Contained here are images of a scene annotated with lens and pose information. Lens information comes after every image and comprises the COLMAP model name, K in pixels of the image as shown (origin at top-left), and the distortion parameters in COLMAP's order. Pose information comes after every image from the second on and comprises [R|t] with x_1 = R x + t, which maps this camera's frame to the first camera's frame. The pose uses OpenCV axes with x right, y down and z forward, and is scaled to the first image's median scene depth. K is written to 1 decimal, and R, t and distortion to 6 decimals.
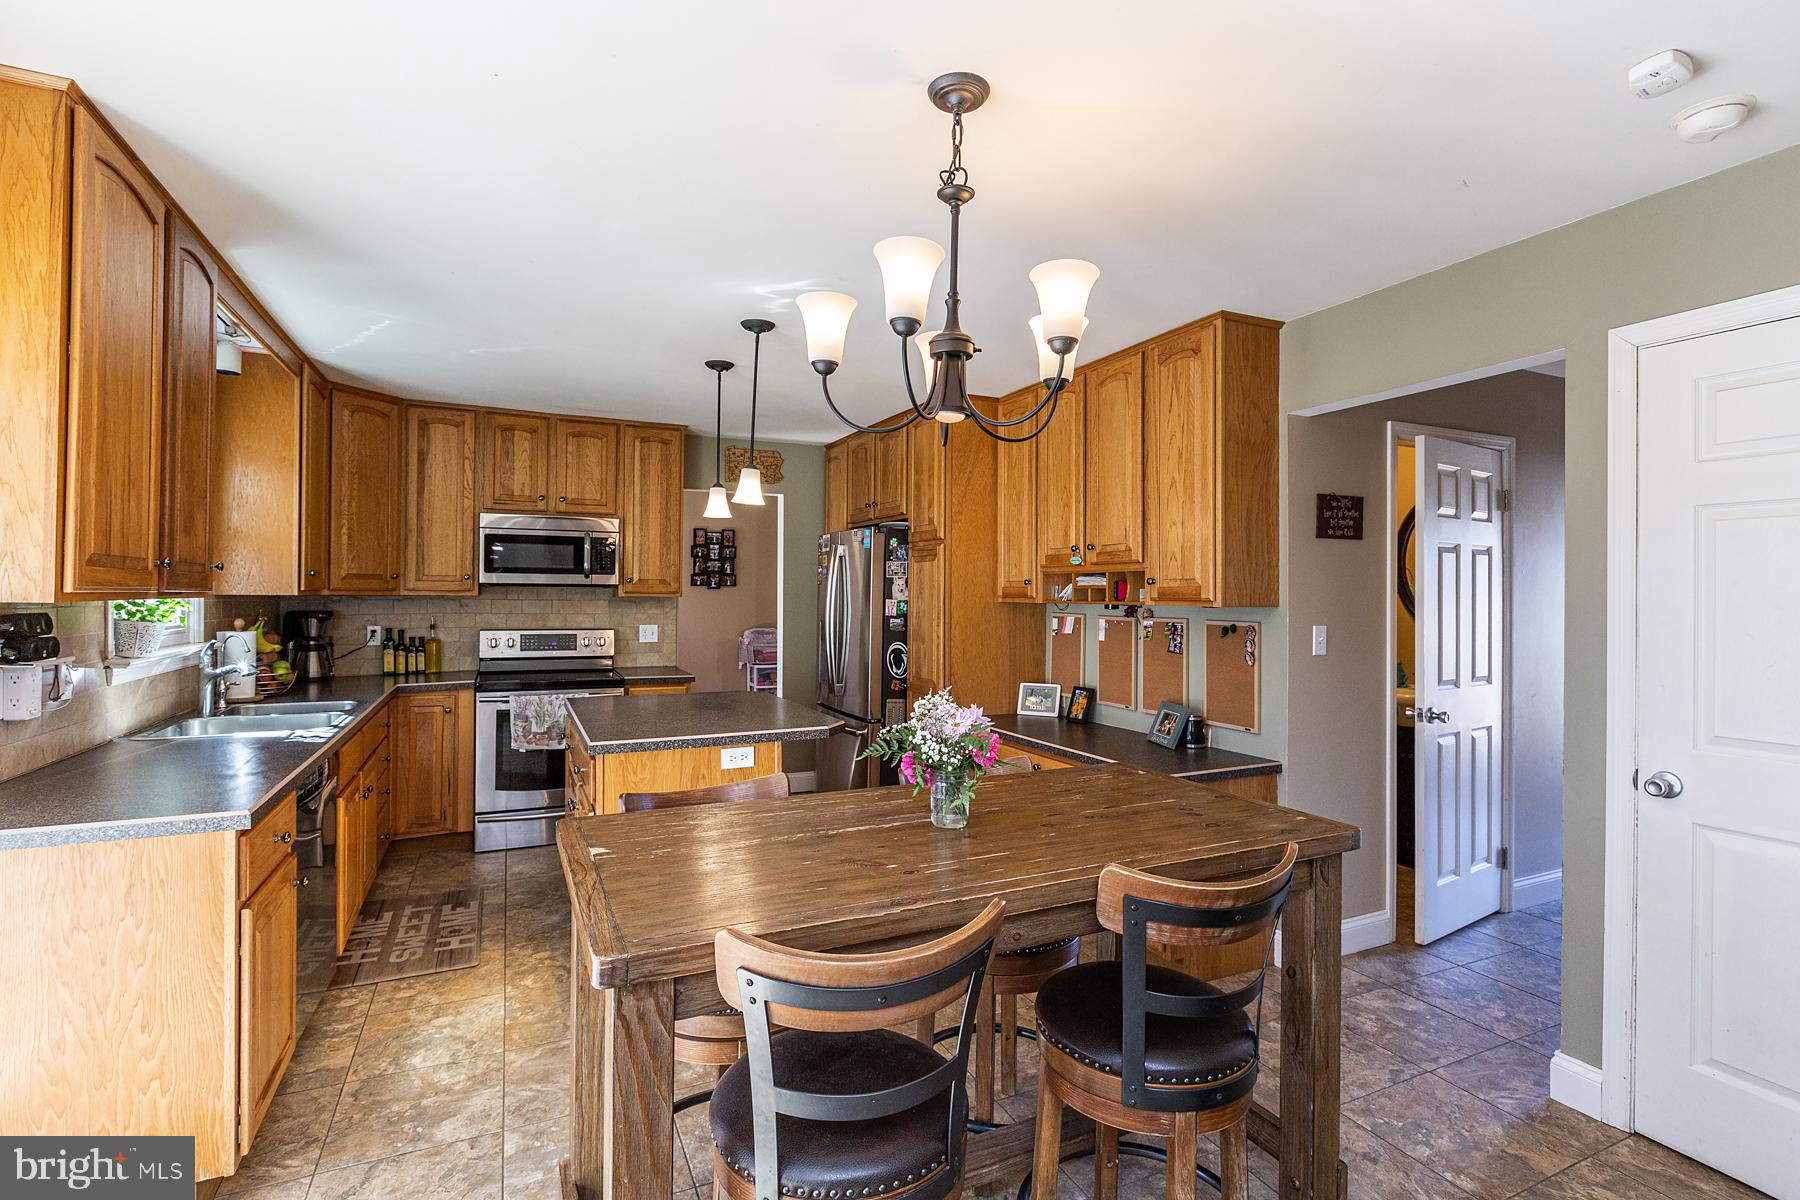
lens RADIAL K [[839.5, 0, 897.7], [0, 839.5, 592.0], [0, 0, 1]] dist [-0.001751, -0.000652]
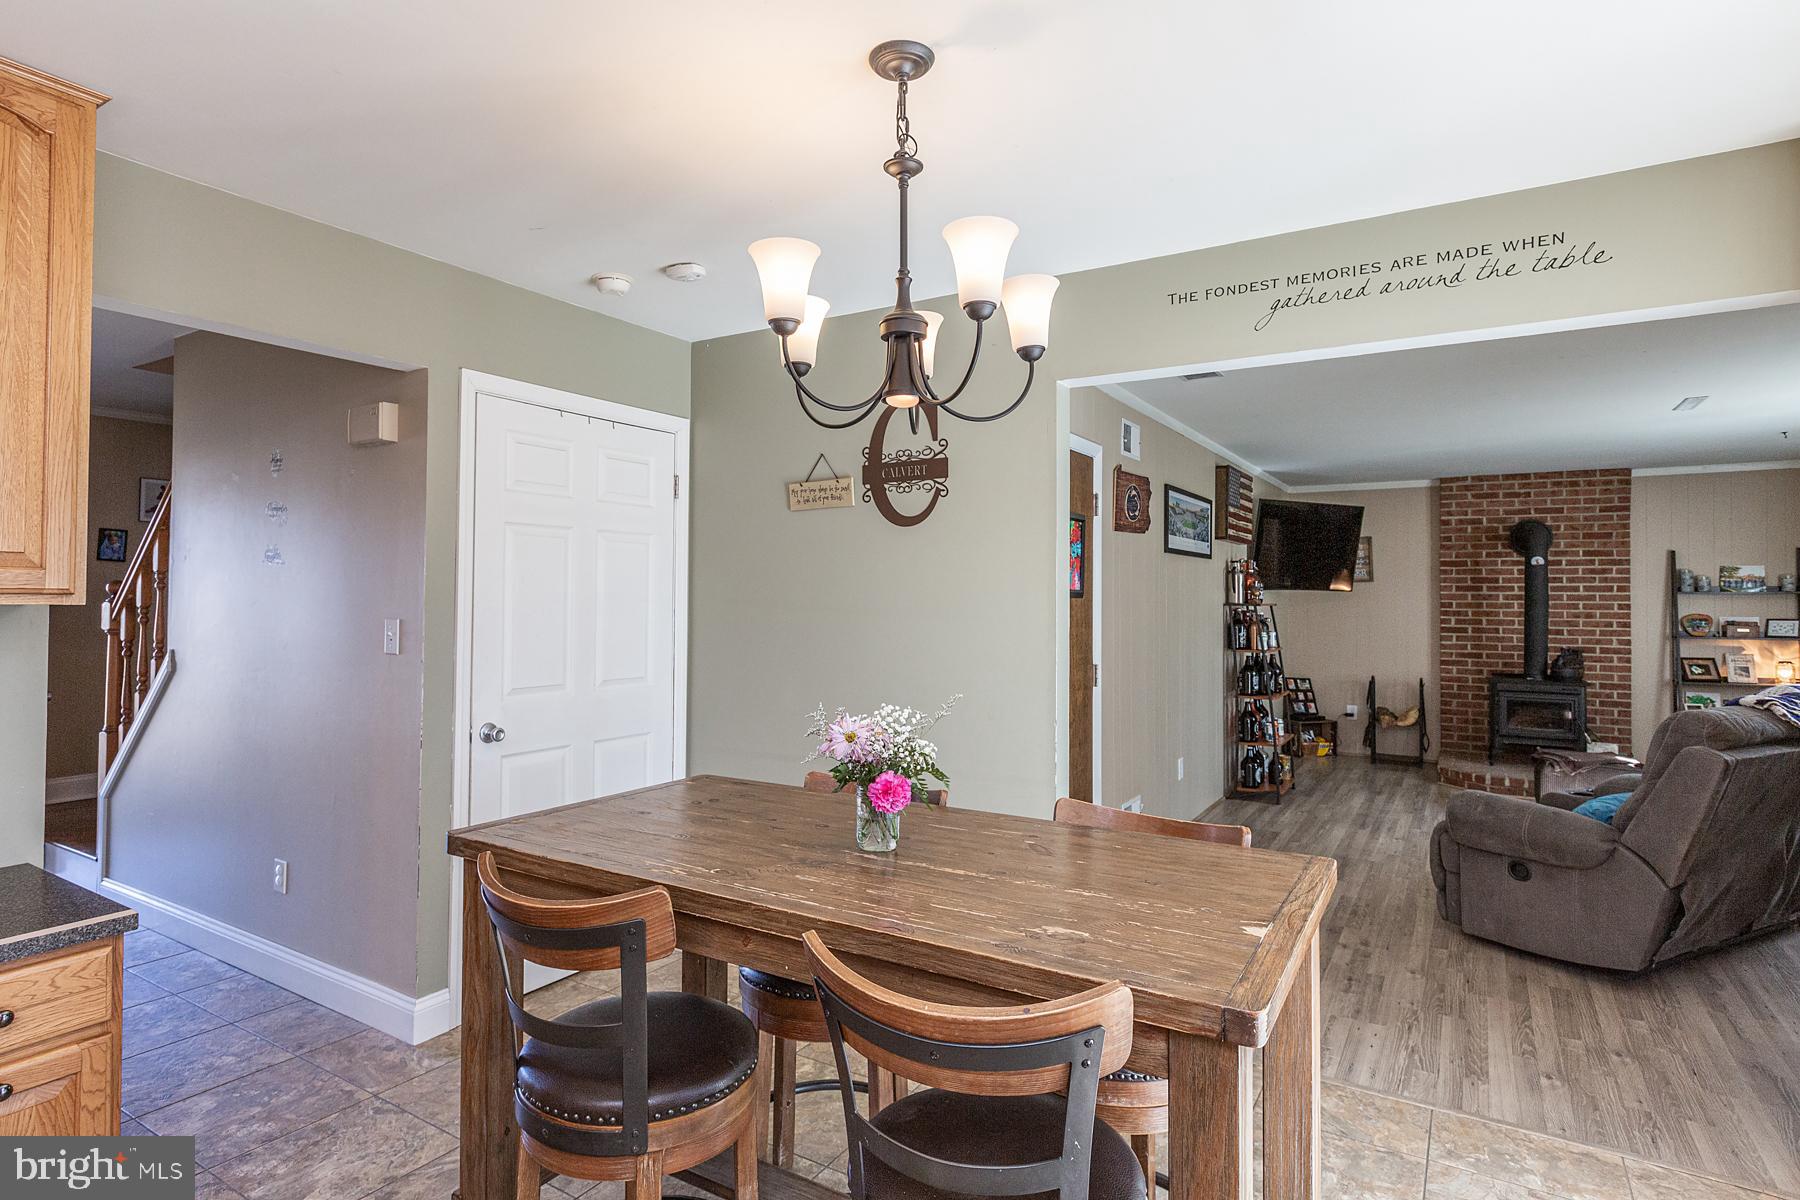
lens RADIAL K [[950.0, 0, 881.1], [0, 950.0, 580.3], [0, 0, 1]] dist [0.001374, -0.000837]
pose [[-0.542958, 0.003705, 0.839751, -0.299617], [-0.012752, 0.999839, -0.012656, 0.001636], [-0.839663, -0.017580, -0.542824, 0.586265]]
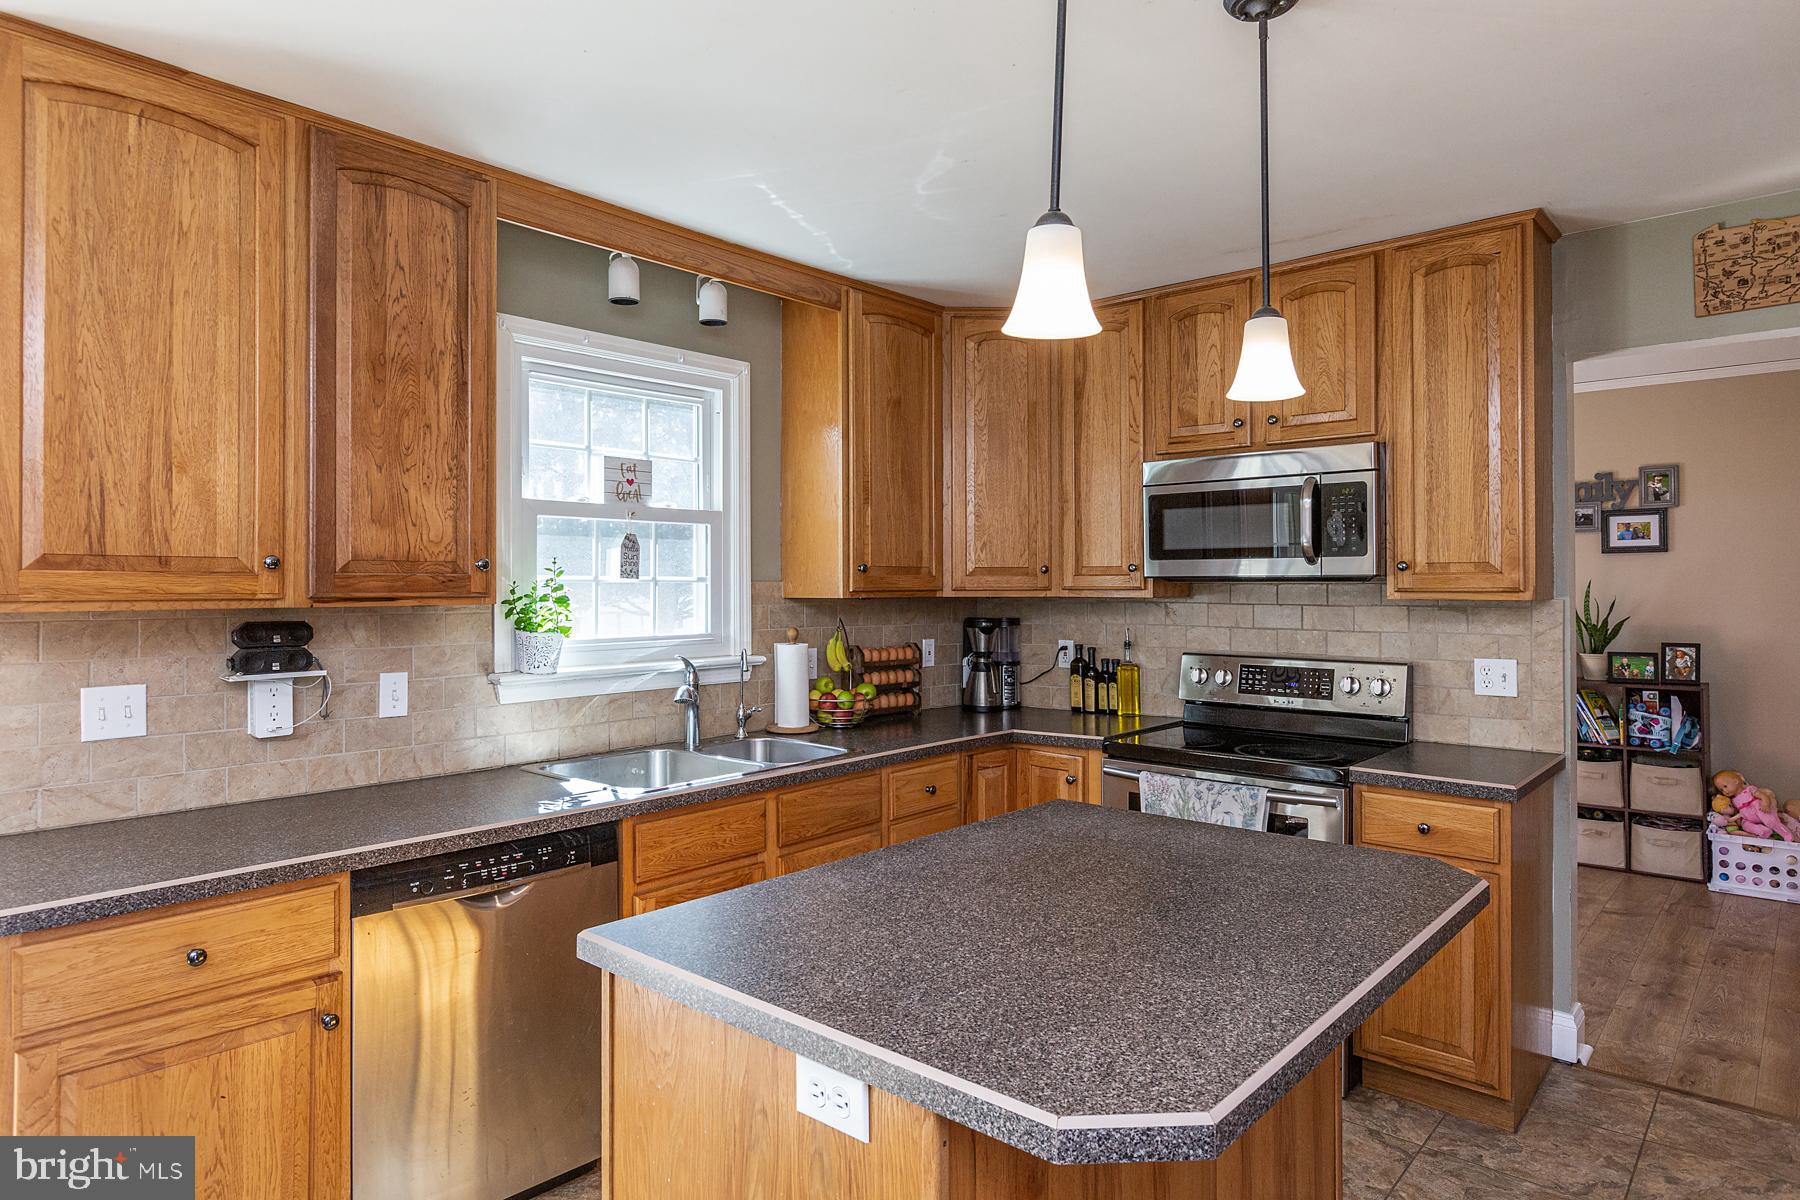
lens RADIAL K [[1034.6, 0, 881.1], [0, 1034.6, 578.7], [0, 0, 1]] dist [-0.002422, -0.001019]
pose [[0.388446, -0.015442, -0.921342, 0.122201], [0.007193, 0.999880, -0.013725, -0.000524], [0.921443, -0.001296, 0.388510, 0.533341]]
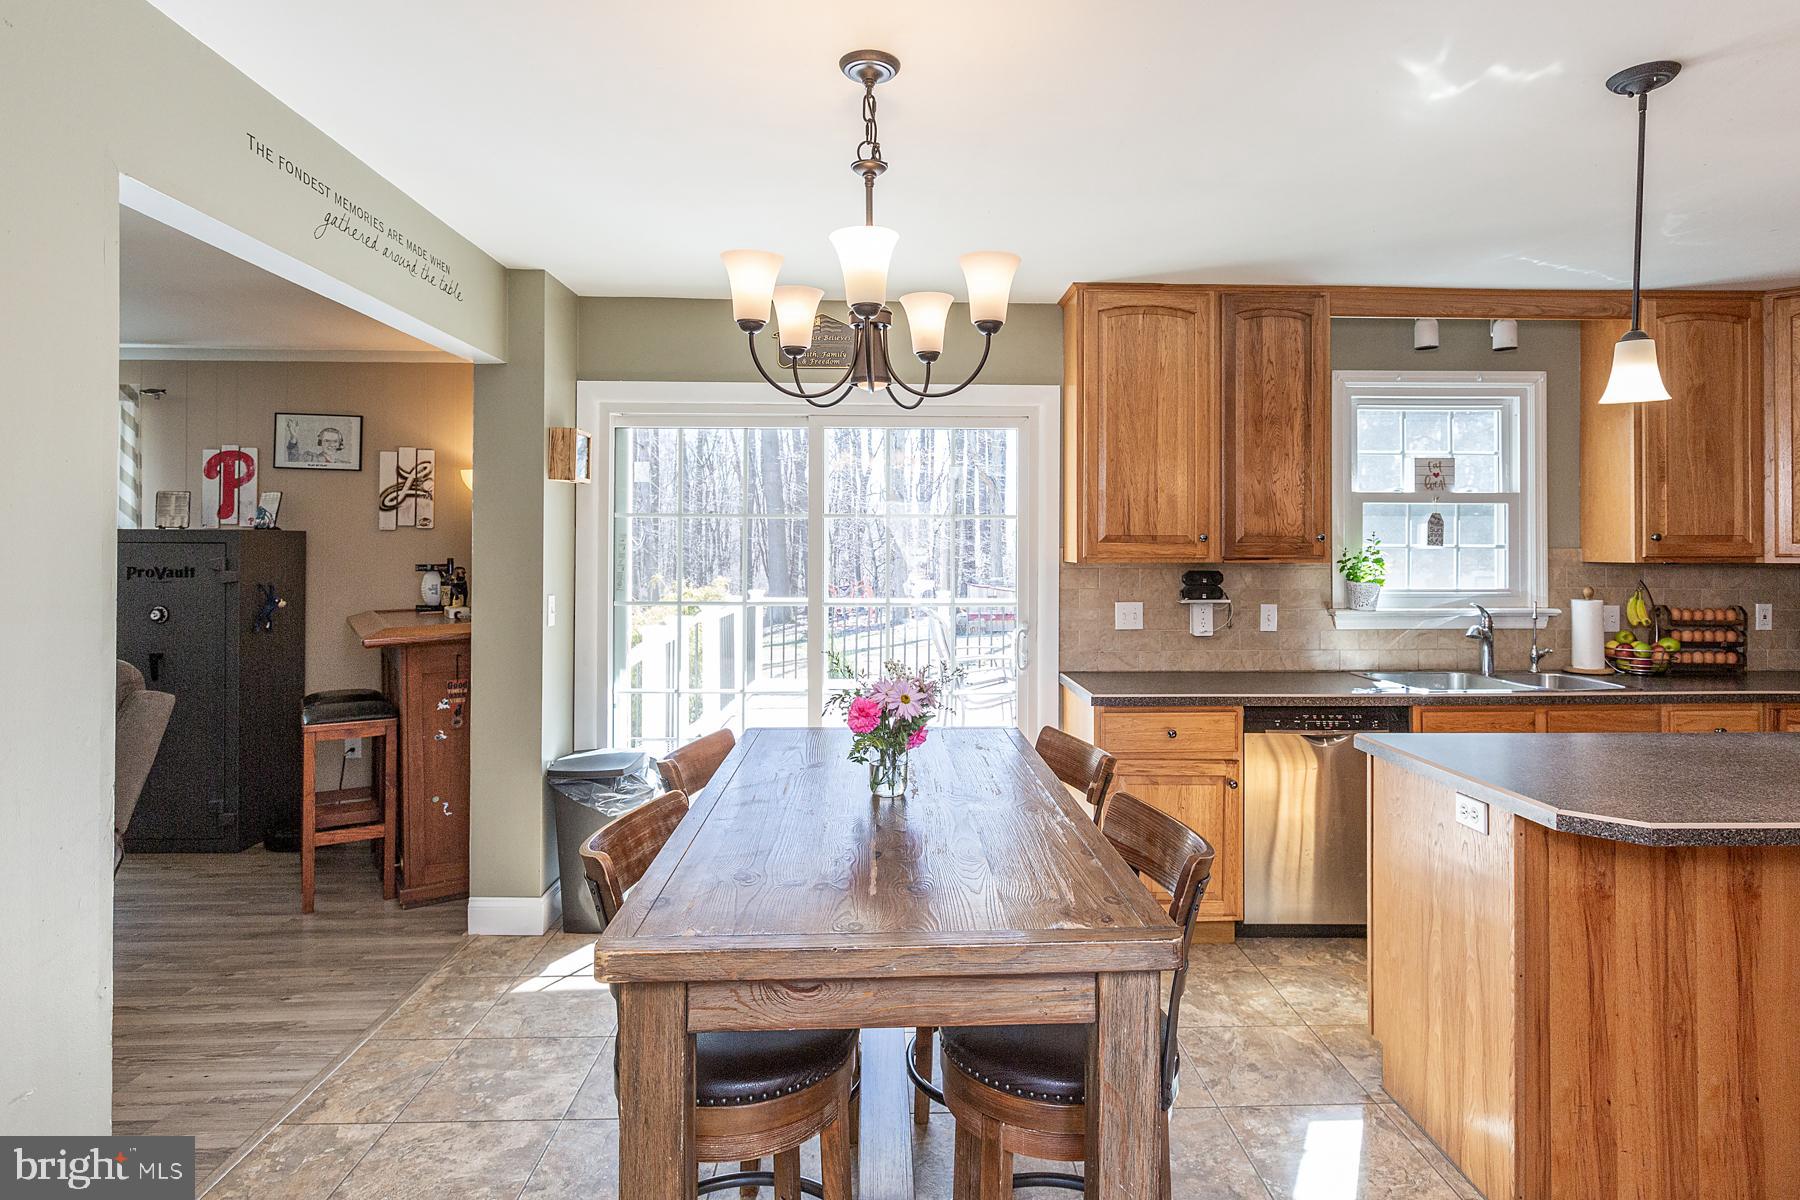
lens RADIAL K [[975.9, 0, 926.2], [0, 975.9, 541.0], [0, 0, 1]] dist [-0.001524, 0.000058]
pose [[-0.382628, -0.016673, -0.923752, 0.417239], [-0.003670, 0.999857, -0.016527, 0.000593], [0.923895, -0.002933, -0.382634, 0.558275]]
